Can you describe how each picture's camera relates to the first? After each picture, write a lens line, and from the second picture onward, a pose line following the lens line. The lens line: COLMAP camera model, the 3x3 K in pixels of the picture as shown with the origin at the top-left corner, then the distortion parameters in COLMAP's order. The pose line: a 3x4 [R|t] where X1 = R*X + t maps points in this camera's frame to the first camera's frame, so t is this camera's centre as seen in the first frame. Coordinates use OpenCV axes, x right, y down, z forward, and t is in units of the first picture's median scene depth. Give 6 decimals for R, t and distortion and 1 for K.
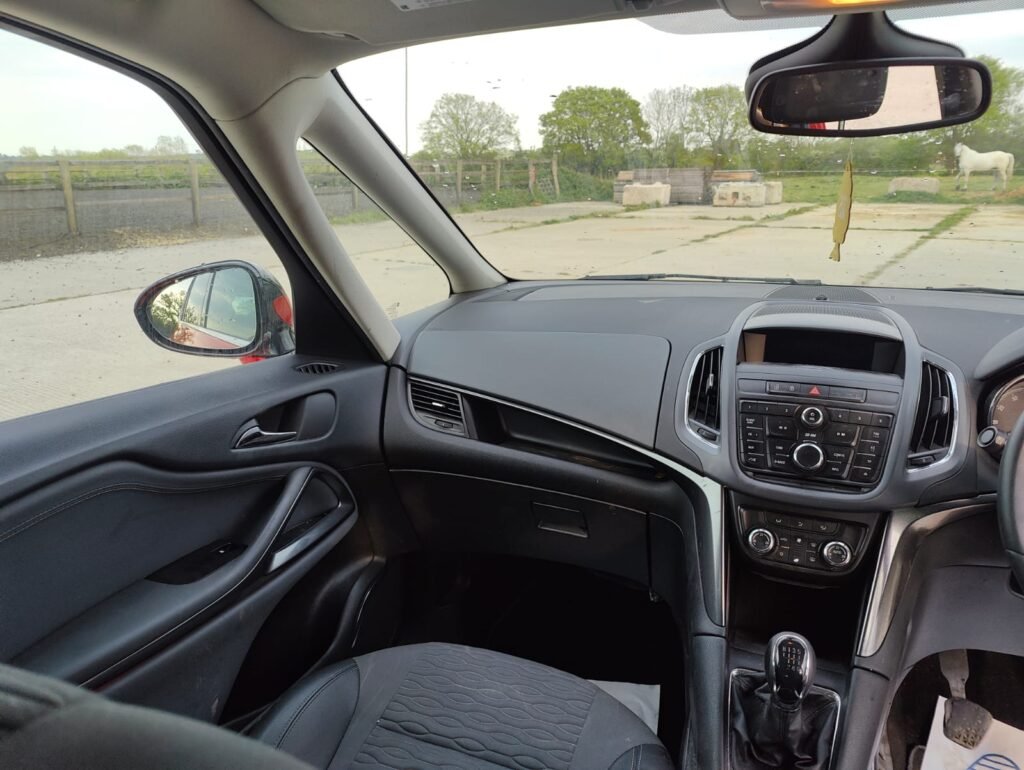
lens RADIAL K [[711.5, 0, 508.0], [0, 711.5, 389.7], [0, 0, 1]] dist [0.042711, -0.045441]
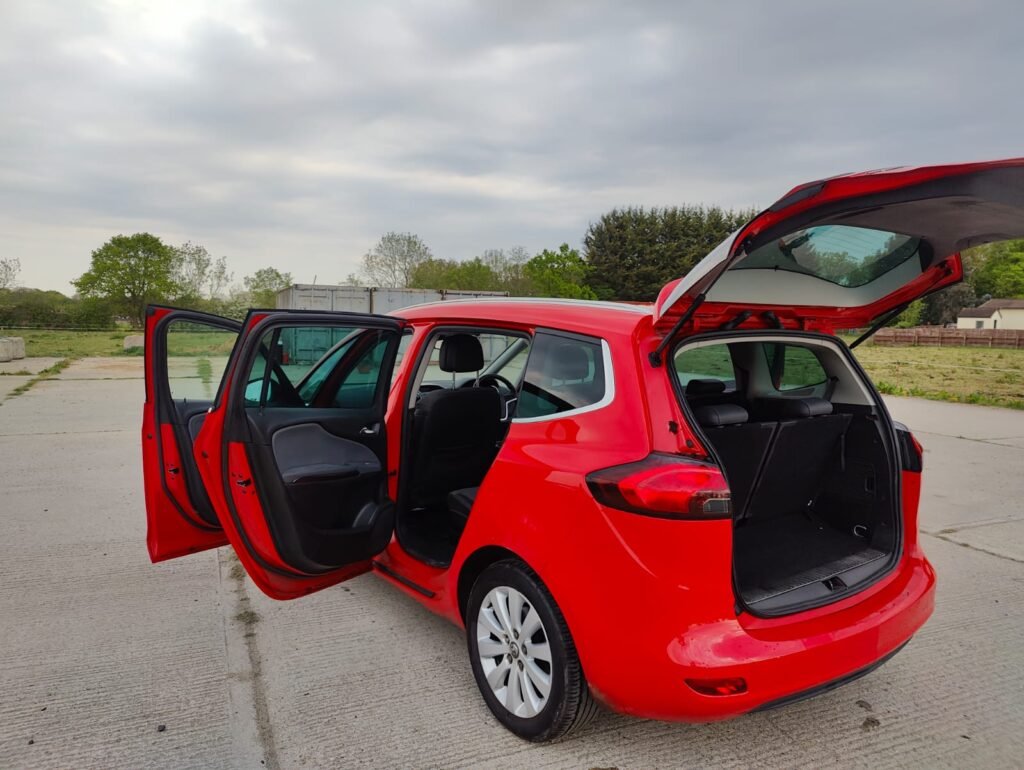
lens RADIAL K [[711.5, 0, 510.3], [0, 711.5, 386.2], [0, 0, 1]] dist [0.042711, -0.045441]
pose [[0.509912, -0.052360, 0.858632, -0.043086], [0.231031, 0.969810, -0.078062, 0.005330], [-0.828622, 0.238176, 0.506614, -0.024396]]
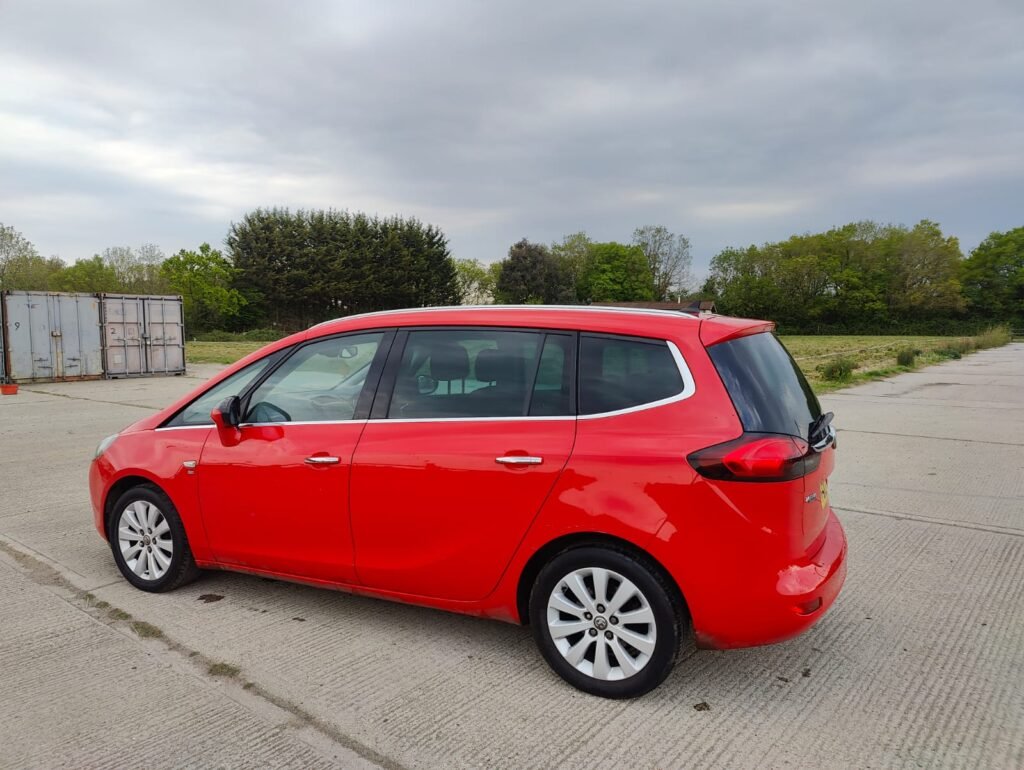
lens RADIAL K [[711.5, 0, 500.5], [0, 711.5, 383.4], [0, 0, 1]] dist [0.042711, -0.045441]
pose [[0.057691, -0.061223, 0.996455, -0.051378], [0.298887, 0.953396, 0.041273, -0.000171], [-0.952543, 0.295446, 0.073301, -0.006203]]
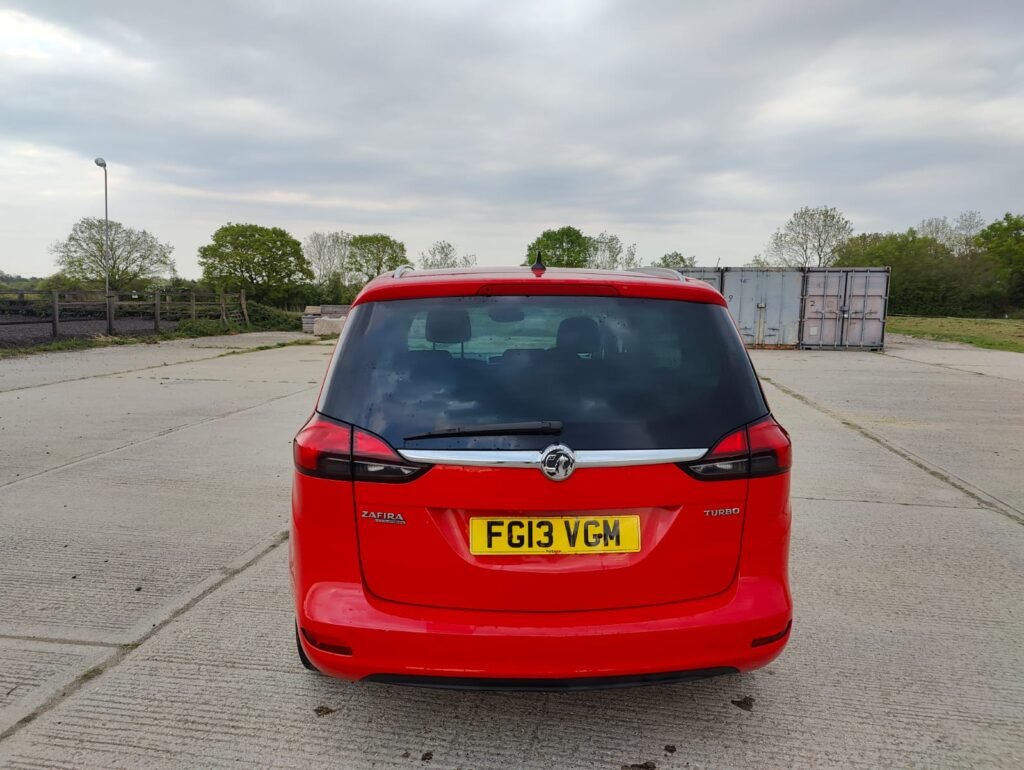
lens RADIAL K [[711.5, 0, 504.7], [0, 711.5, 394.9], [0, 0, 1]] dist [0.042711, -0.045441]
pose [[0.897467, -0.031552, 0.439952, -0.022280], [0.105388, 0.983888, -0.144423, 0.011328], [-0.428307, 0.175980, 0.886332, -0.043153]]
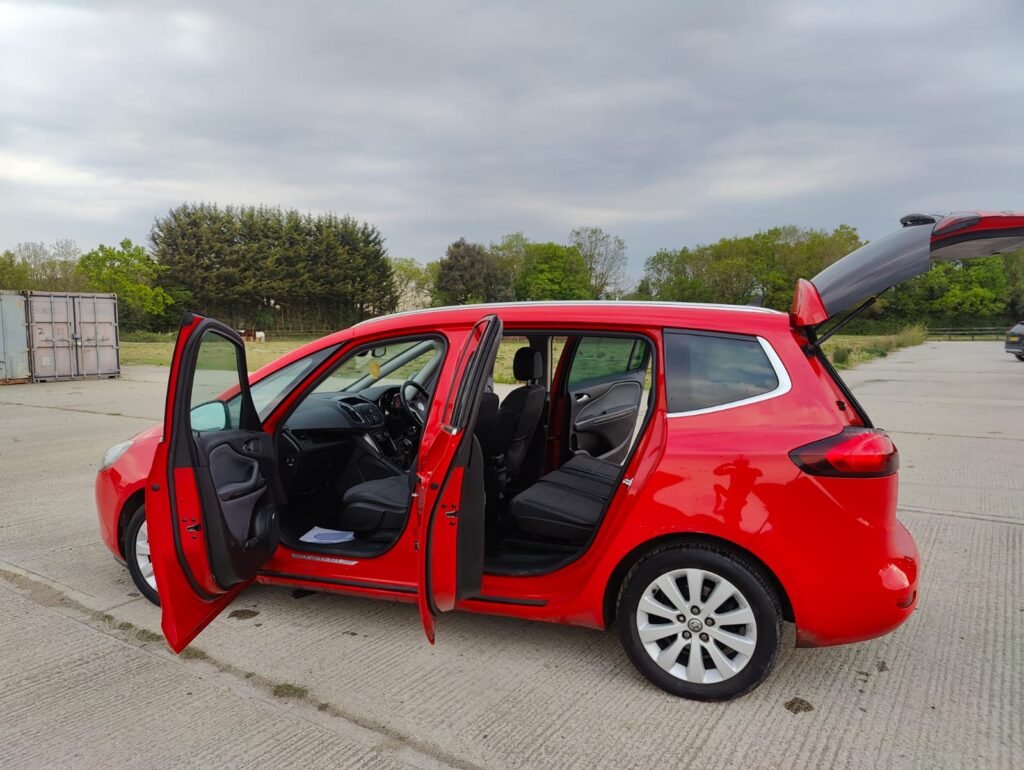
lens RADIAL K [[711.5, 0, 504.8], [0, 711.5, 392.6], [0, 0, 1]] dist [0.042711, -0.045441]
pose [[-0.039973, -0.073918, 0.996463, -0.049894], [0.301665, 0.949833, 0.082561, -0.002395], [-0.952576, 0.303898, -0.015669, 0.001404]]
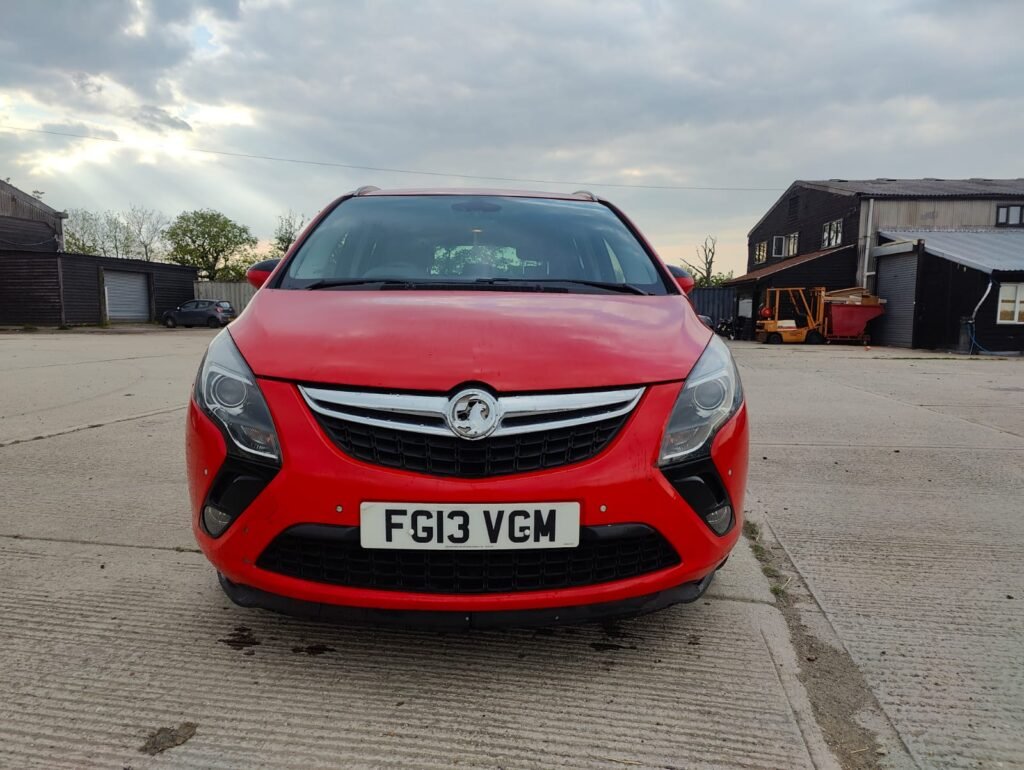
lens RADIAL K [[711.5, 0, 509.5], [0, 711.5, 394.1], [0, 0, 1]] dist [0.042711, -0.045441]
pose [[-0.901531, 0.058845, -0.428694, 0.020966], [-0.122733, 0.915250, 0.383738, -0.010695], [0.414943, 0.398566, -0.817904, 0.047558]]
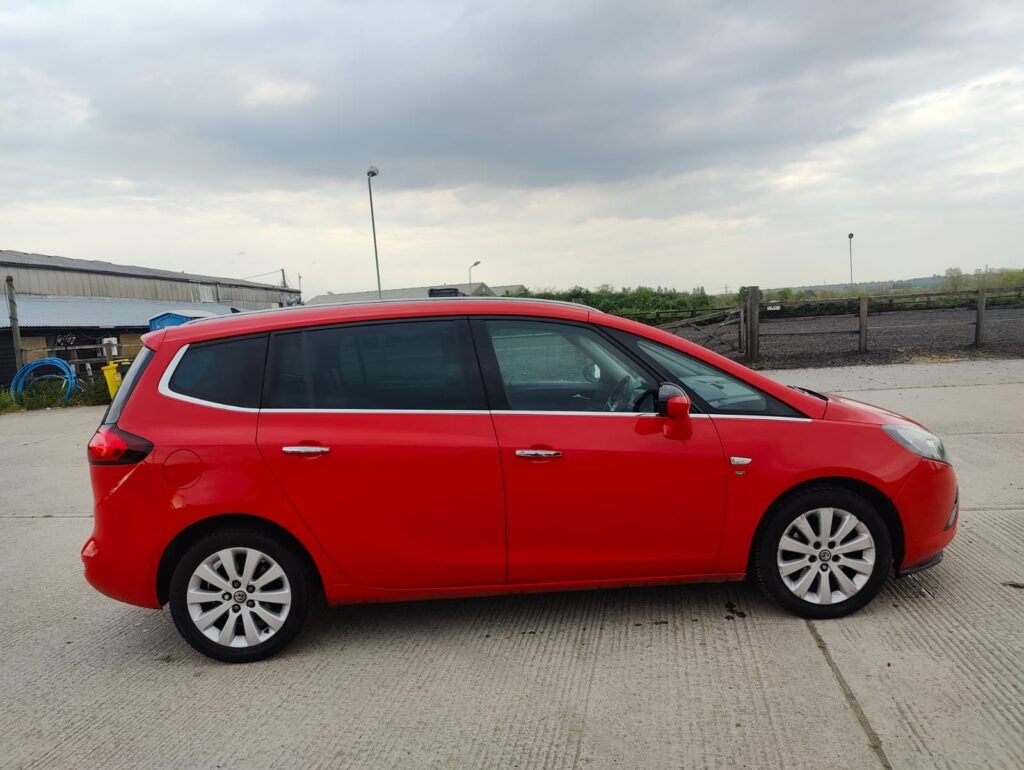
lens RADIAL K [[711.5, 0, 507.1], [0, 711.5, 384.9], [0, 0, 1]] dist [0.042711, -0.045441]
pose [[0.431295, 0.073913, -0.899178, 0.047749], [-0.218281, 0.975578, -0.024507, 0.002639], [0.875407, 0.206843, 0.436896, -0.020105]]
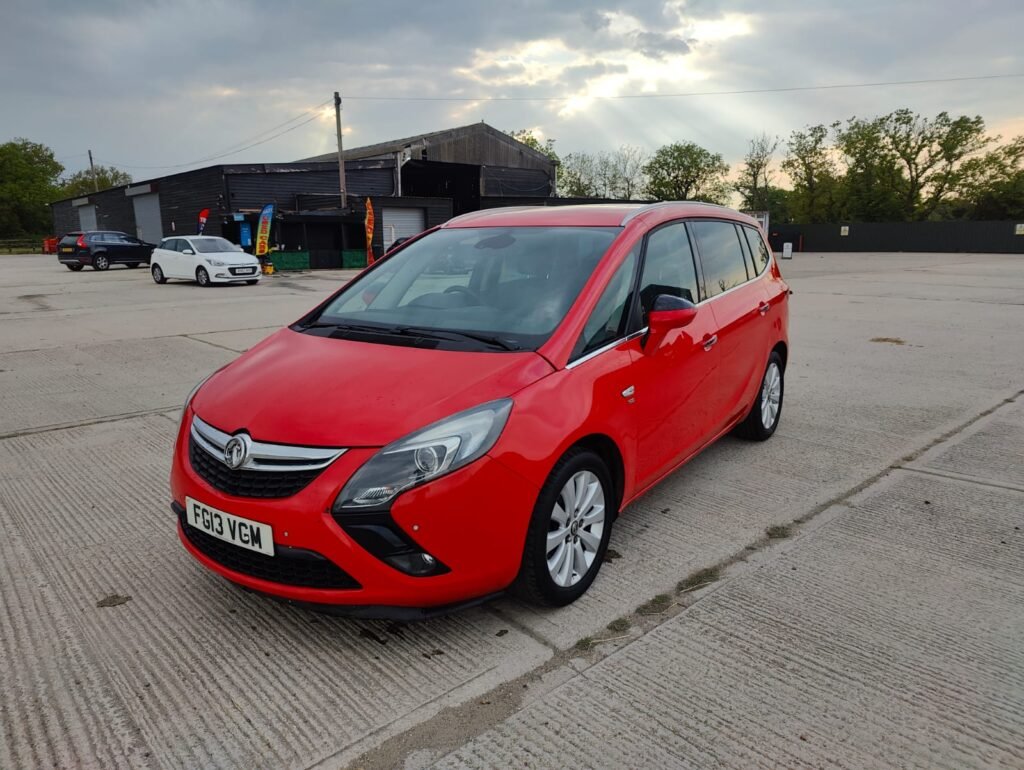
lens RADIAL K [[711.5, 0, 504.2], [0, 711.5, 383.2], [0, 0, 1]] dist [0.042711, -0.045441]
pose [[-0.976826, -0.015453, 0.213478, -0.005658], [0.090290, 0.874553, 0.476451, -0.018497], [-0.194060, 0.484684, -0.852890, 0.053092]]
